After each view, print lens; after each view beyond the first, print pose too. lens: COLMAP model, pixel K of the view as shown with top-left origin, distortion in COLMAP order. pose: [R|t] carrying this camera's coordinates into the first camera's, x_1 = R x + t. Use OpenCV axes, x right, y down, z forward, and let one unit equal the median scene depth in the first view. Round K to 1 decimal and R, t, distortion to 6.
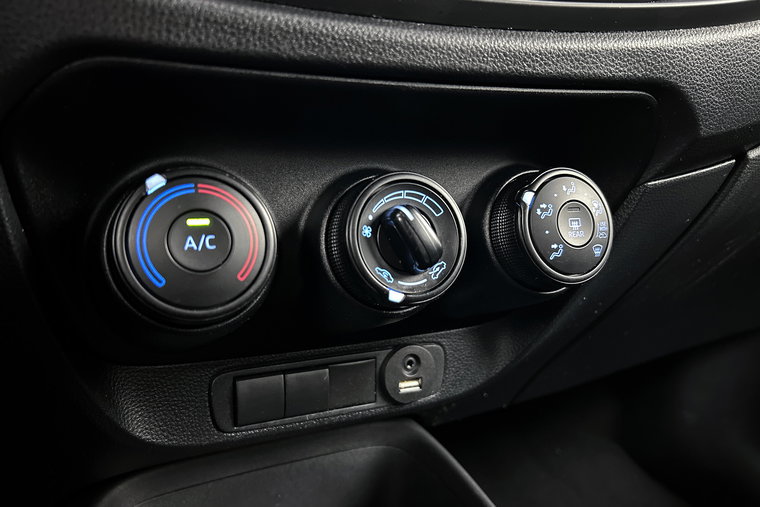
lens RADIAL K [[596.6, 0, 374.5], [0, 596.6, 256.7], [0, 0, 1]] dist [0.079315, -0.098488]
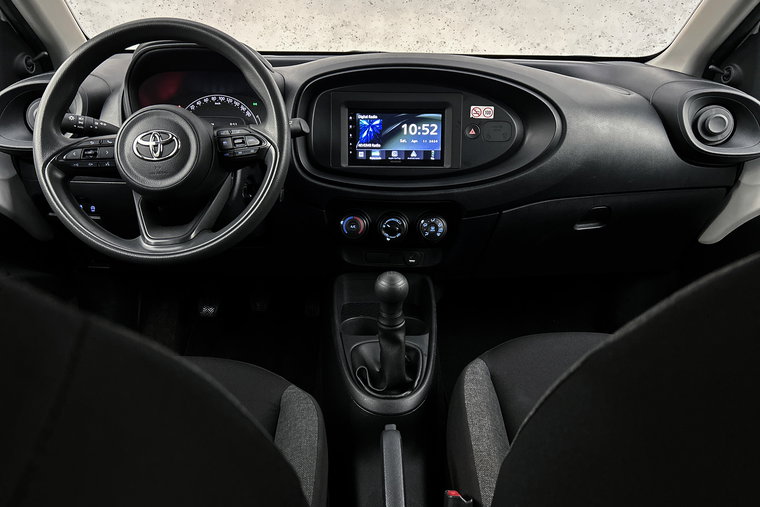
lens RADIAL K [[596.6, 0, 385.8], [0, 596.6, 255.6], [0, 0, 1]] dist [0.079315, -0.098488]
pose [[0.906843, 0.145952, -0.395390, 1.721014], [-0.080418, 0.980810, 0.177609, -0.586789], [0.413724, -0.129267, 0.901178, -3.032889]]
